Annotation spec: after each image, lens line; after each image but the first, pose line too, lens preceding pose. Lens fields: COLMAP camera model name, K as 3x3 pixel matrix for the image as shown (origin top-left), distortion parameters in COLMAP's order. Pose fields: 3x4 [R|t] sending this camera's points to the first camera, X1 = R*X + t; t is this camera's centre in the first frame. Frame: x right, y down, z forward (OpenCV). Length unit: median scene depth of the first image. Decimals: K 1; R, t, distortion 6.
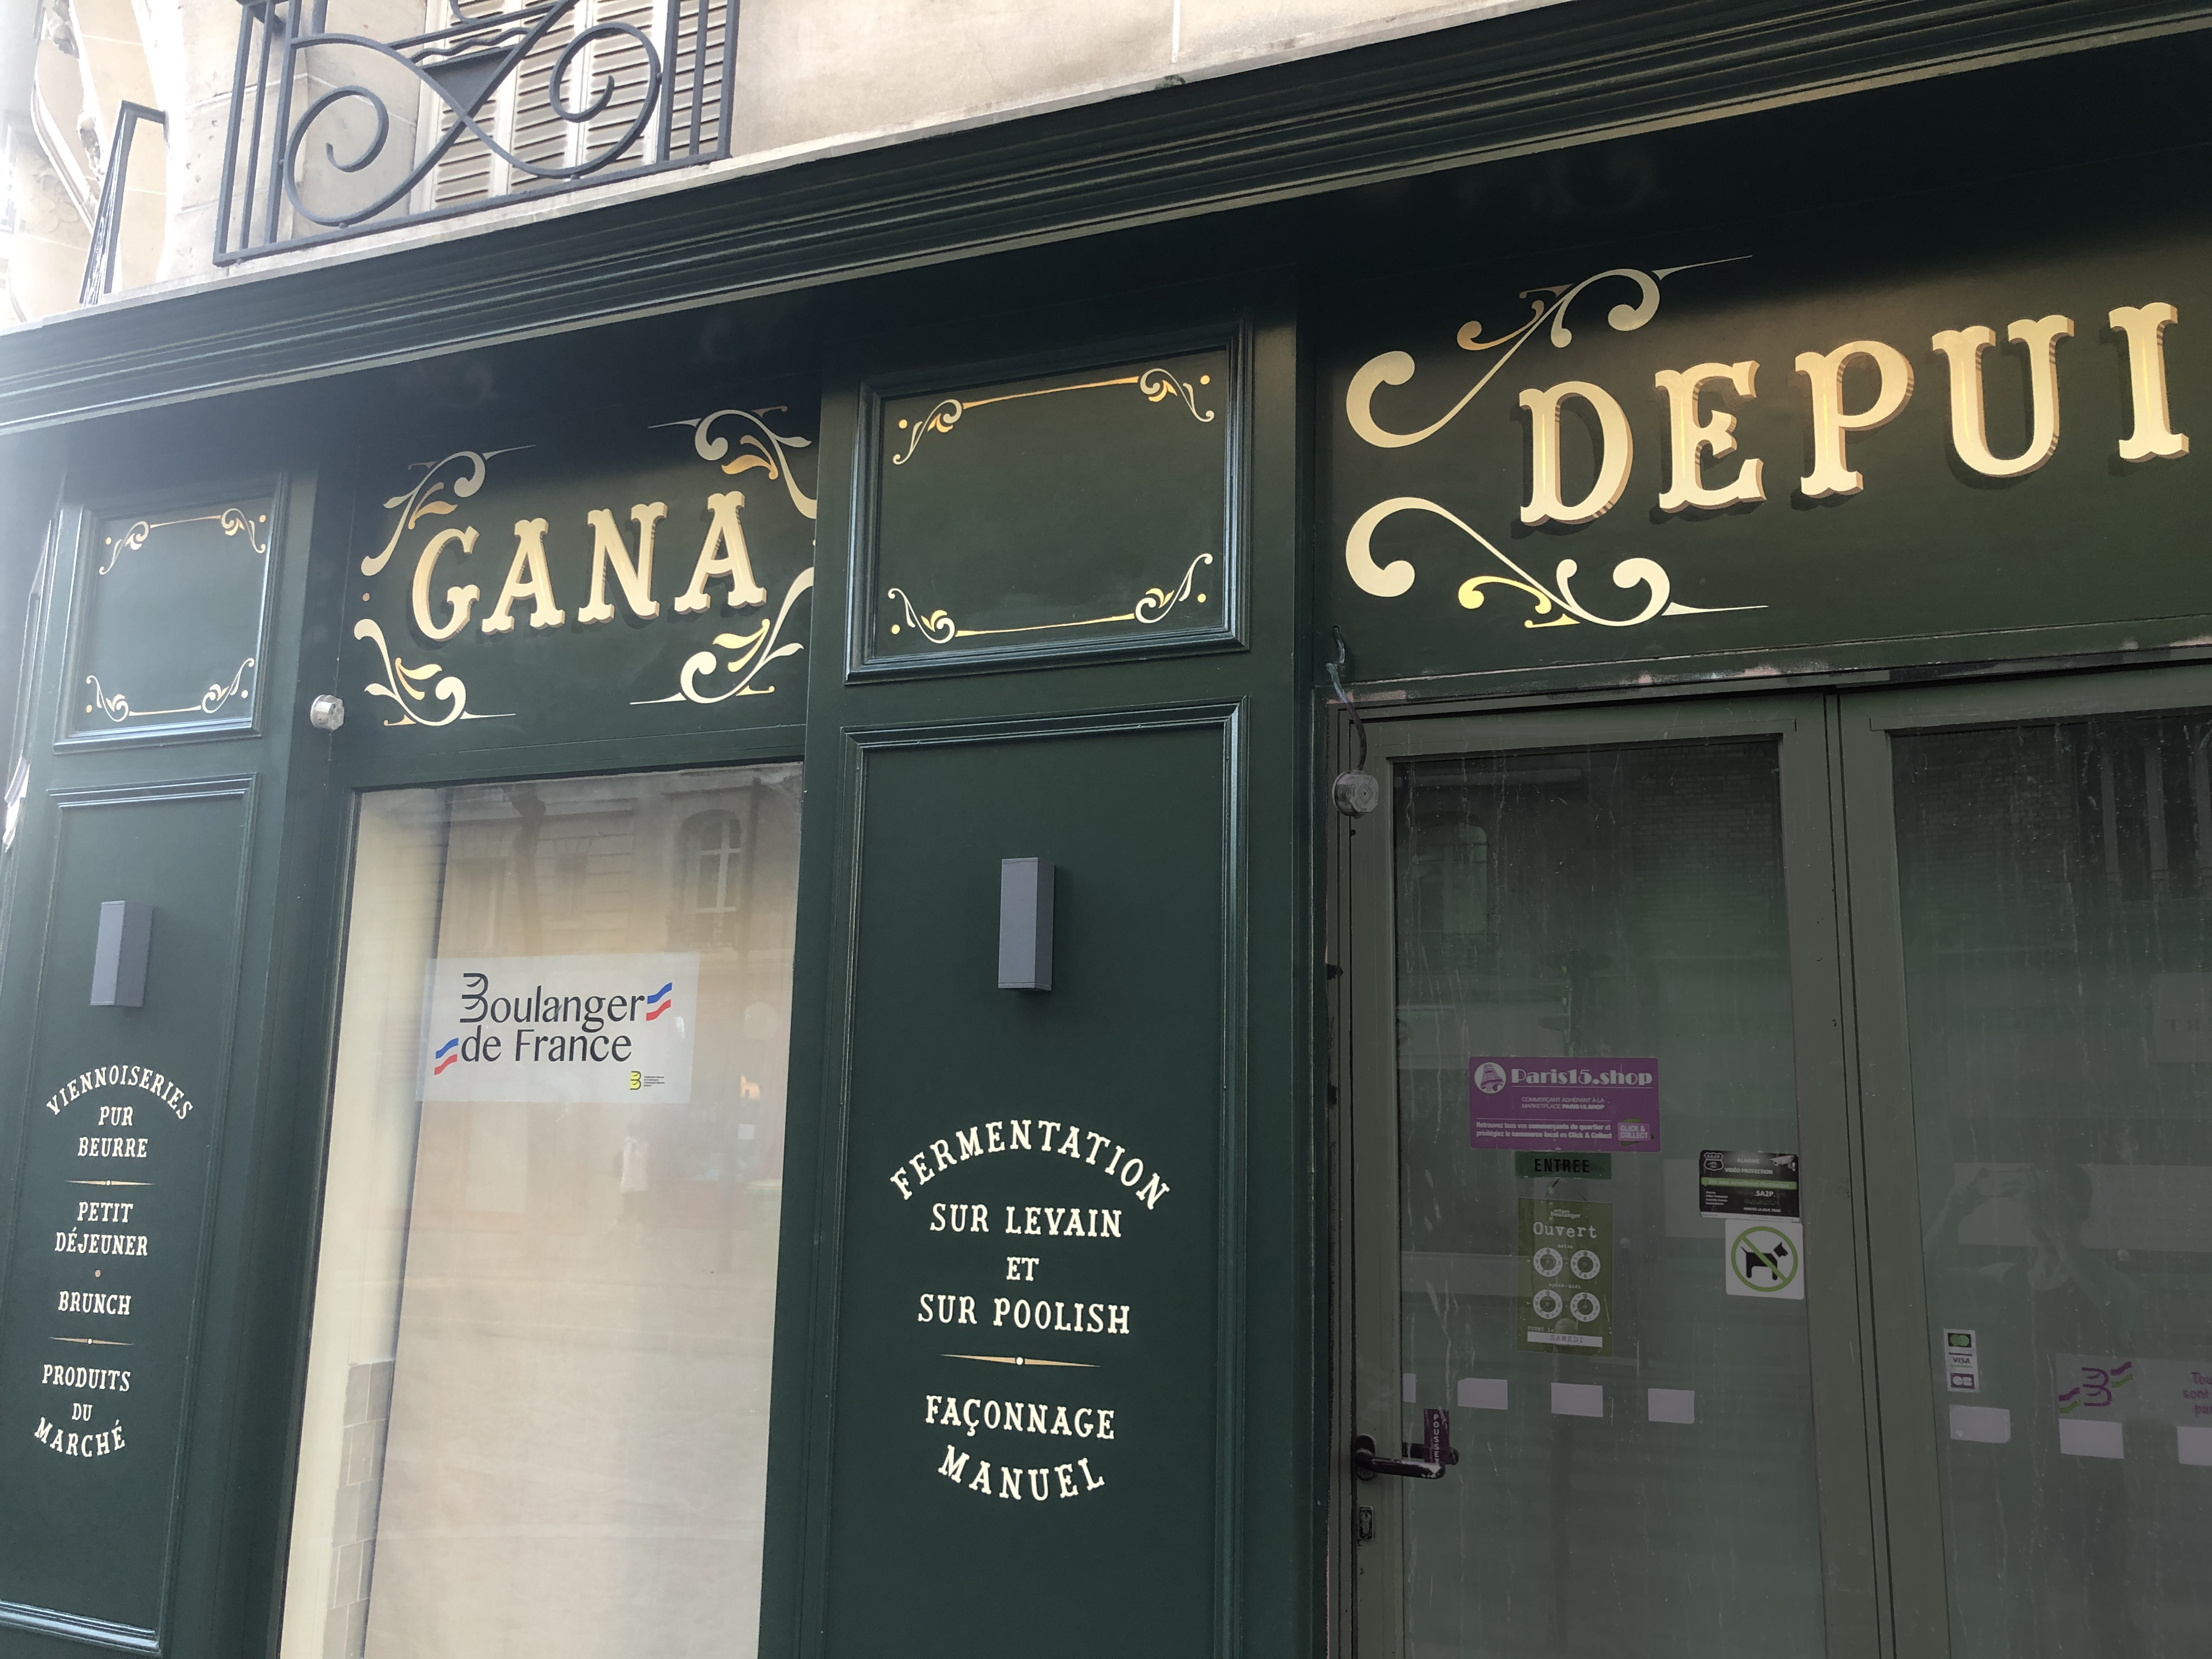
lens RADIAL K [[1713.0, 0, 1106.0], [0, 1713.0, 829.5], [0, 0, 1]] dist [0.040757, -0.072842]
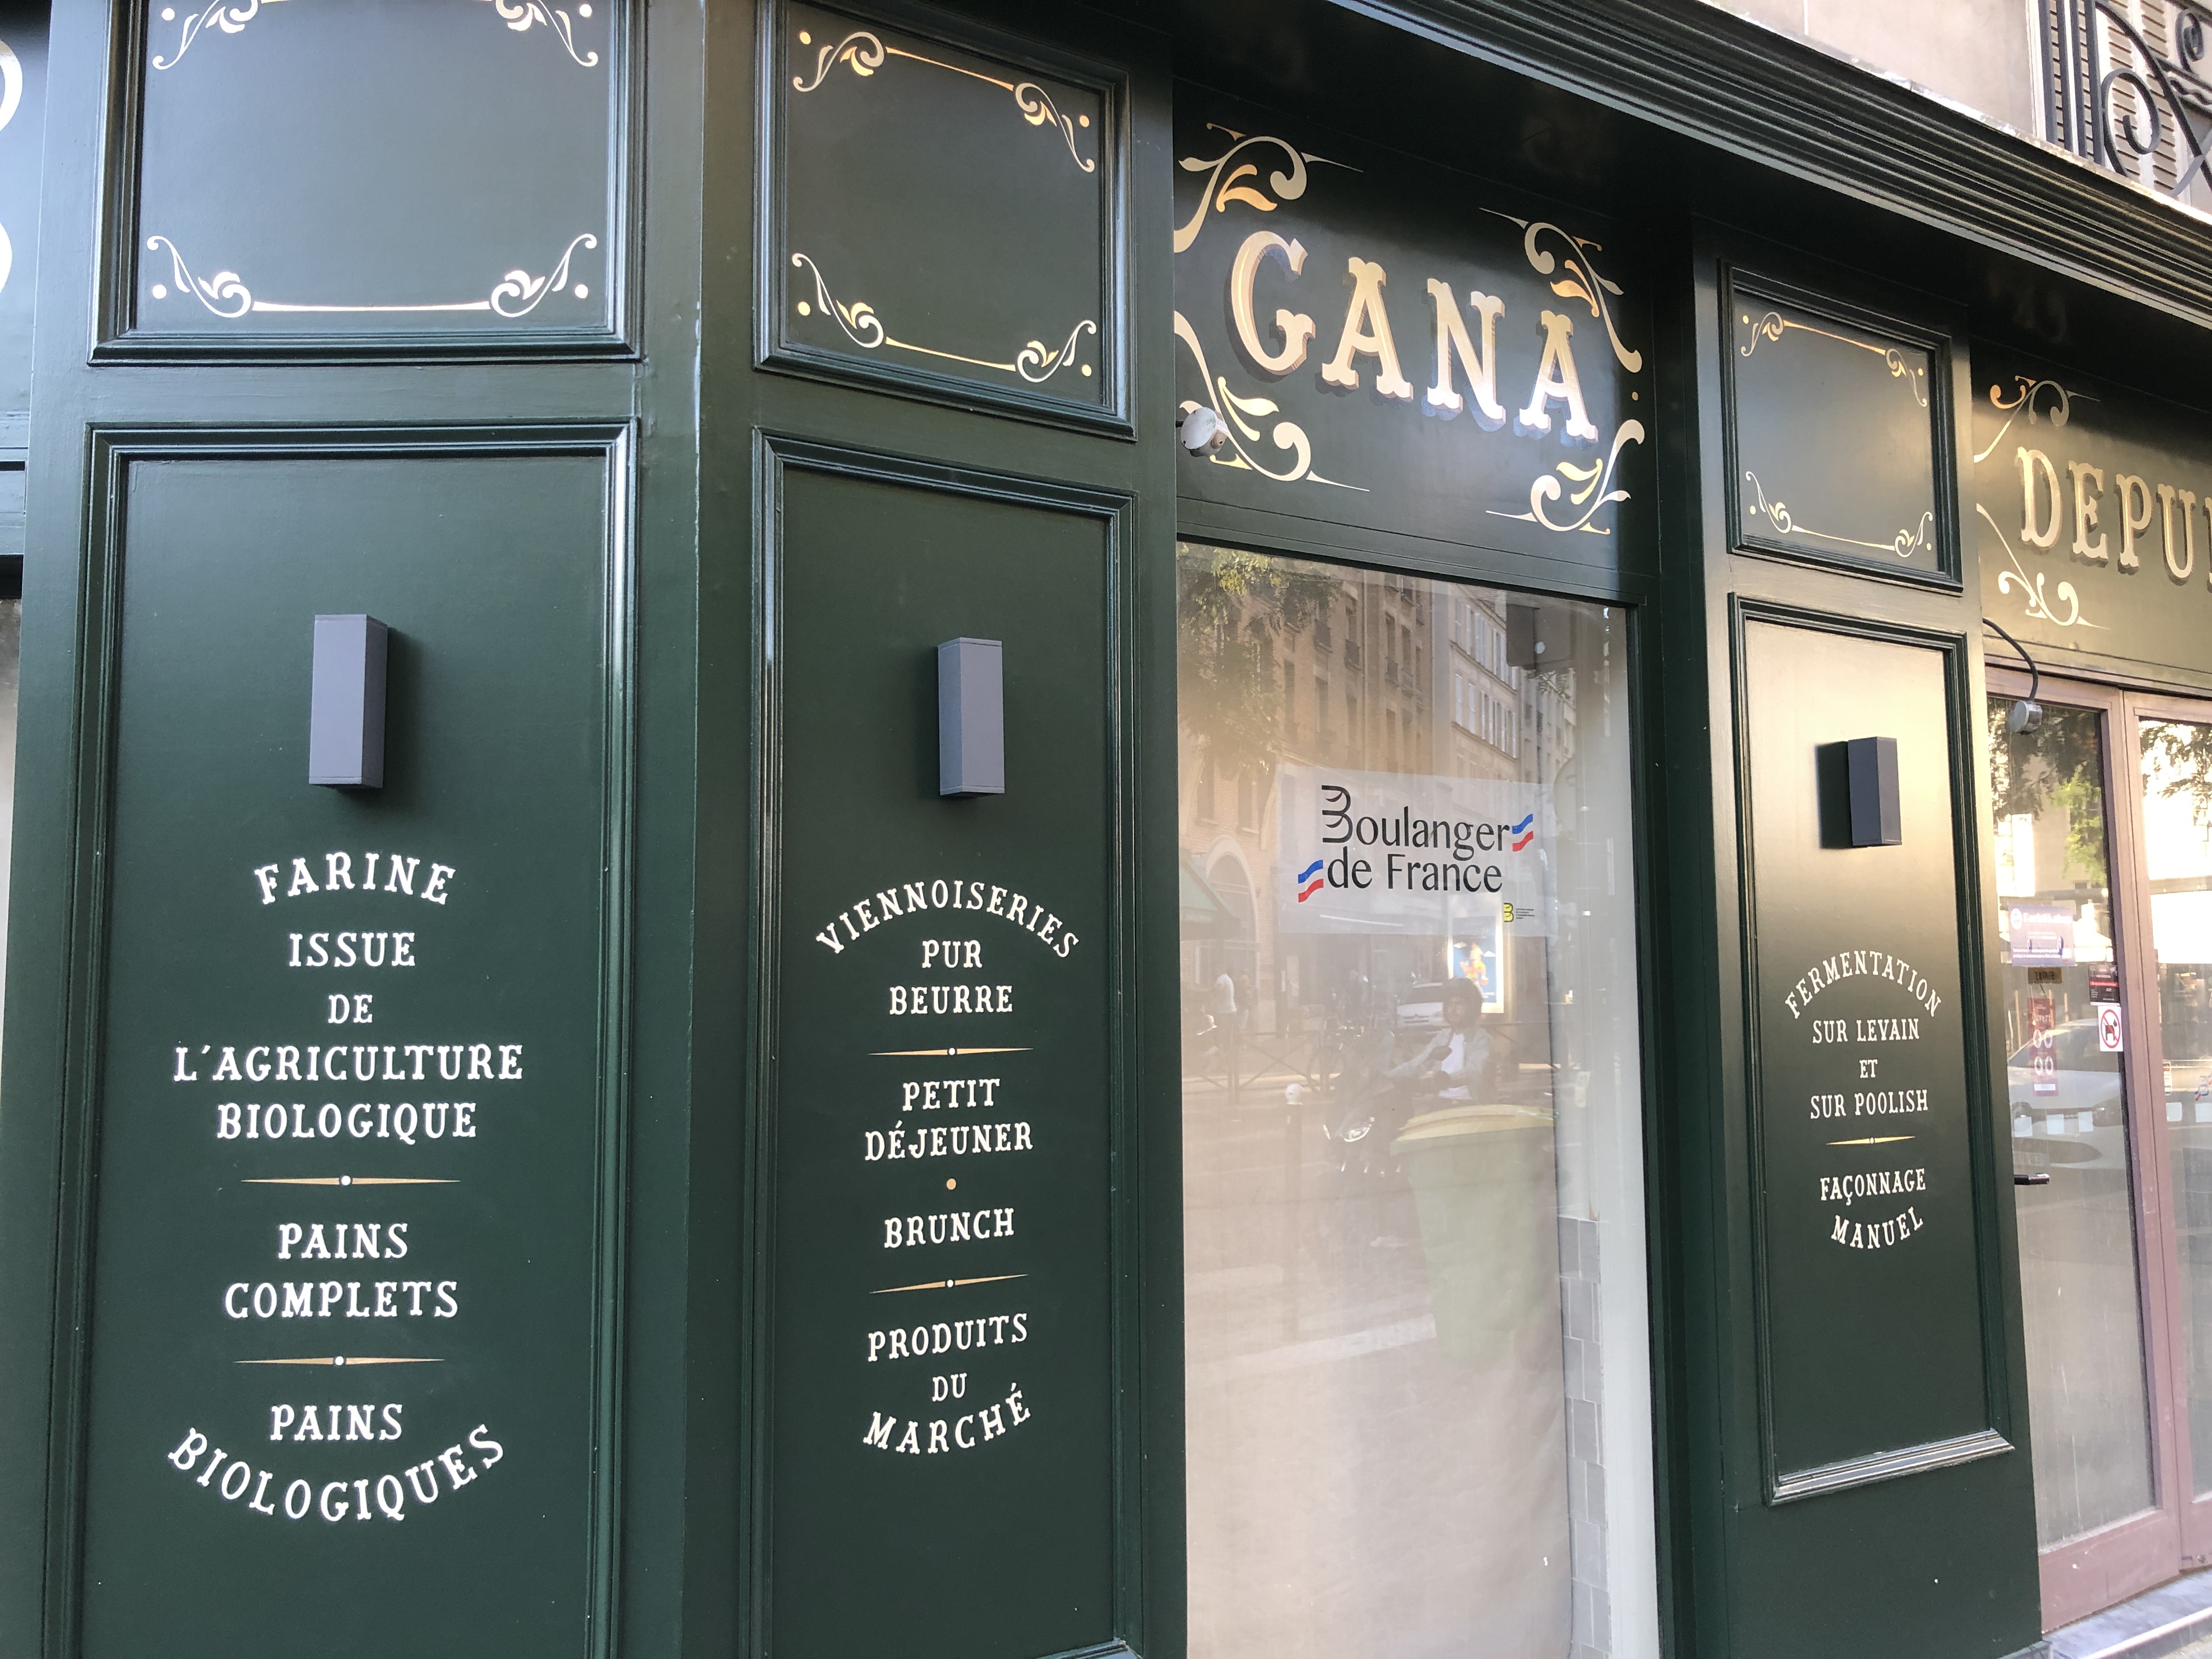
lens RADIAL K [[1713.0, 0, 1106.0], [0, 1713.0, 829.5], [0, 0, 1]] dist [0.040757, -0.072842]
pose [[0.603686, 0.049395, 0.795691, -1.111872], [-0.124188, 0.991721, 0.032657, 0.091068], [-0.787490, -0.118530, 0.604822, 0.567777]]
